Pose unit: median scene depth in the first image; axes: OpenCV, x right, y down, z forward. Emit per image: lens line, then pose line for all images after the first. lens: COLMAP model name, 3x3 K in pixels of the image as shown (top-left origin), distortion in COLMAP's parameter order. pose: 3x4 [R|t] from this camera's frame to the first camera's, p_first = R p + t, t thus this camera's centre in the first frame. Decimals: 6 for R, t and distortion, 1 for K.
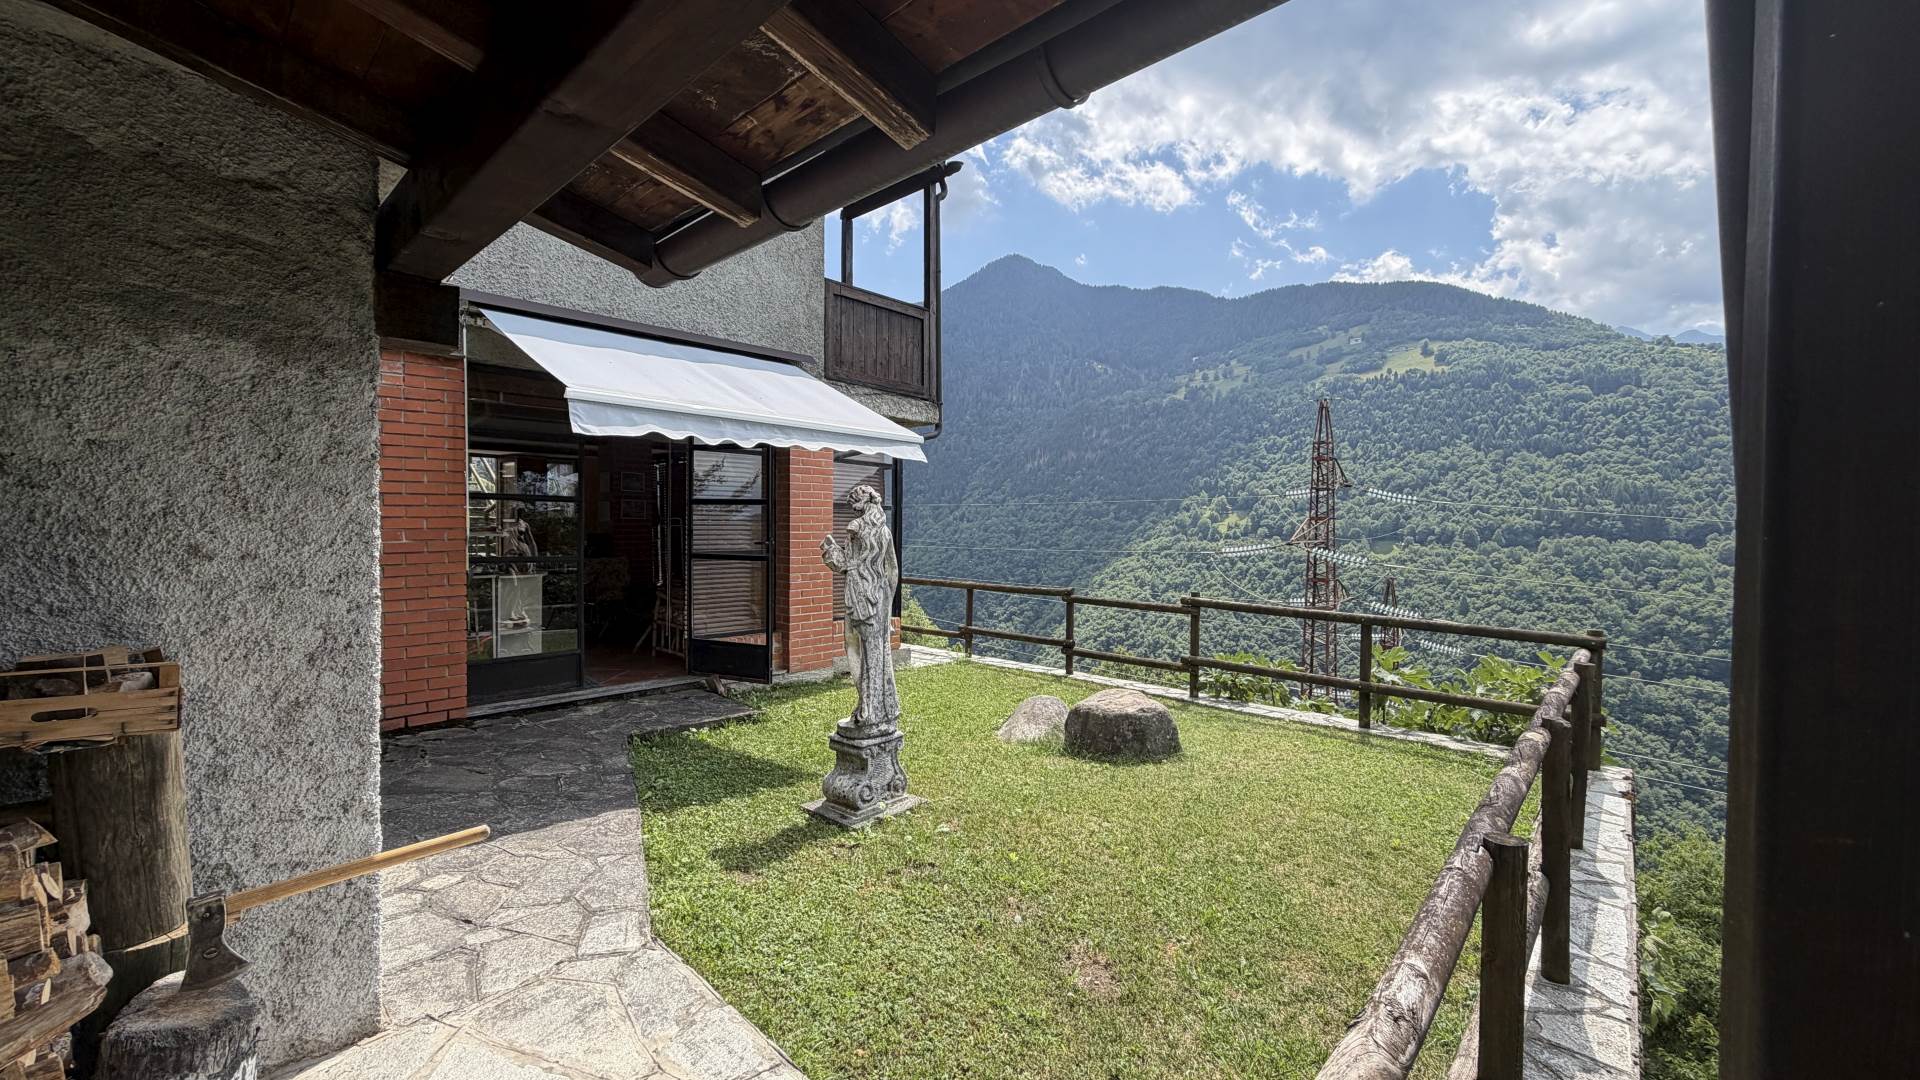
lens RADIAL K [[761.9, 0, 959.0], [0, 761.9, 536.5], [0, 0, 1]] dist [-0.001543, 0.000958]
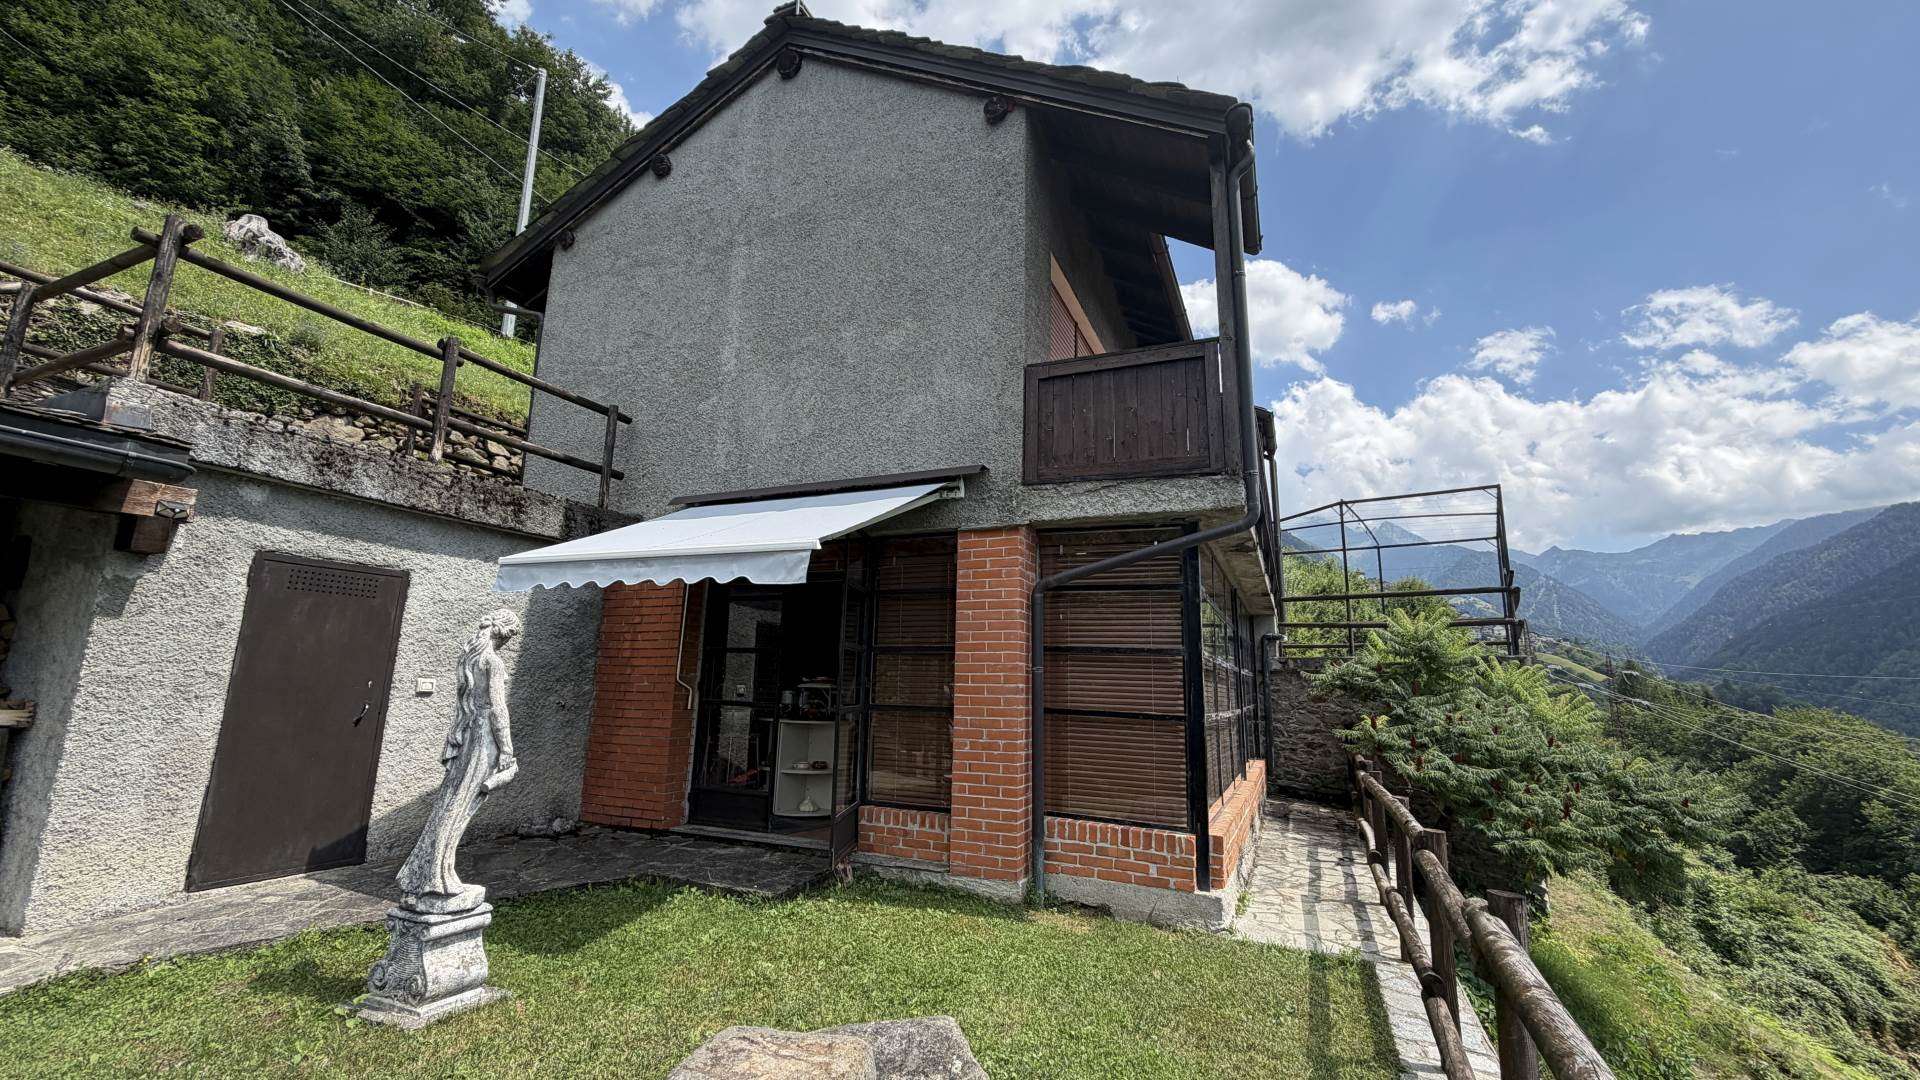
lens RADIAL K [[761.9, 0, 959.9], [0, 761.9, 537.9], [0, 0, 1]] dist [-0.001543, 0.000958]
pose [[0.343884, -0.187108, -0.920182, 0.534581], [-0.036485, 0.976544, -0.212203, 0.013718], [0.938303, 0.106546, 0.328991, 0.719380]]
